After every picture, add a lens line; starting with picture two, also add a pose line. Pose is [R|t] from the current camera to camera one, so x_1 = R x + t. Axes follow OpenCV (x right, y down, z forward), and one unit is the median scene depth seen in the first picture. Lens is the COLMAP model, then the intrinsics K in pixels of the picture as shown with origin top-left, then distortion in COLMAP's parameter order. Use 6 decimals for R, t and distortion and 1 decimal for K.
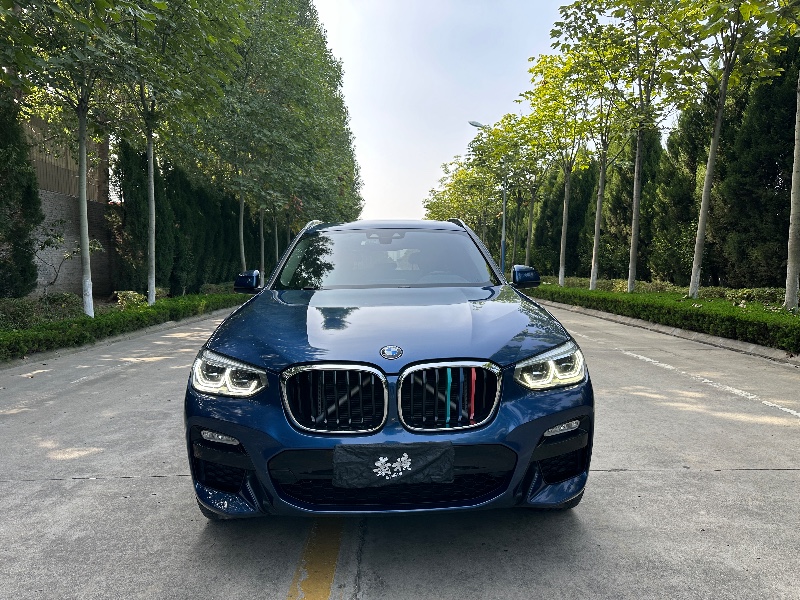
lens RADIAL K [[564.0, 0, 401.9], [0, 564.0, 300.2], [0, 0, 1]] dist [-0.007301, -0.008799]
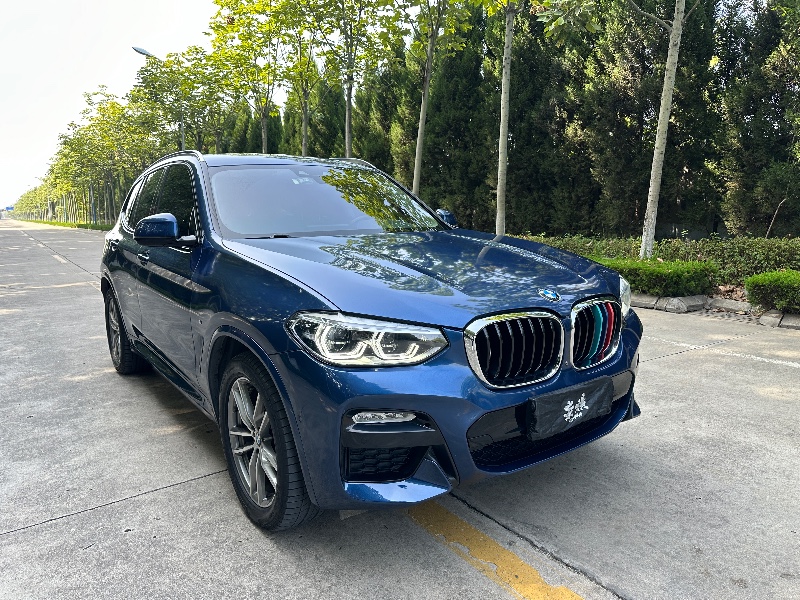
lens RADIAL K [[564.0, 0, 400.7], [0, 564.0, 300.7], [0, 0, 1]] dist [-0.007301, -0.008799]
pose [[0.819711, -0.080612, 0.567076, -0.144543], [0.029651, 0.994691, 0.098539, -0.000461], [-0.572009, -0.063959, 0.817750, 0.065520]]
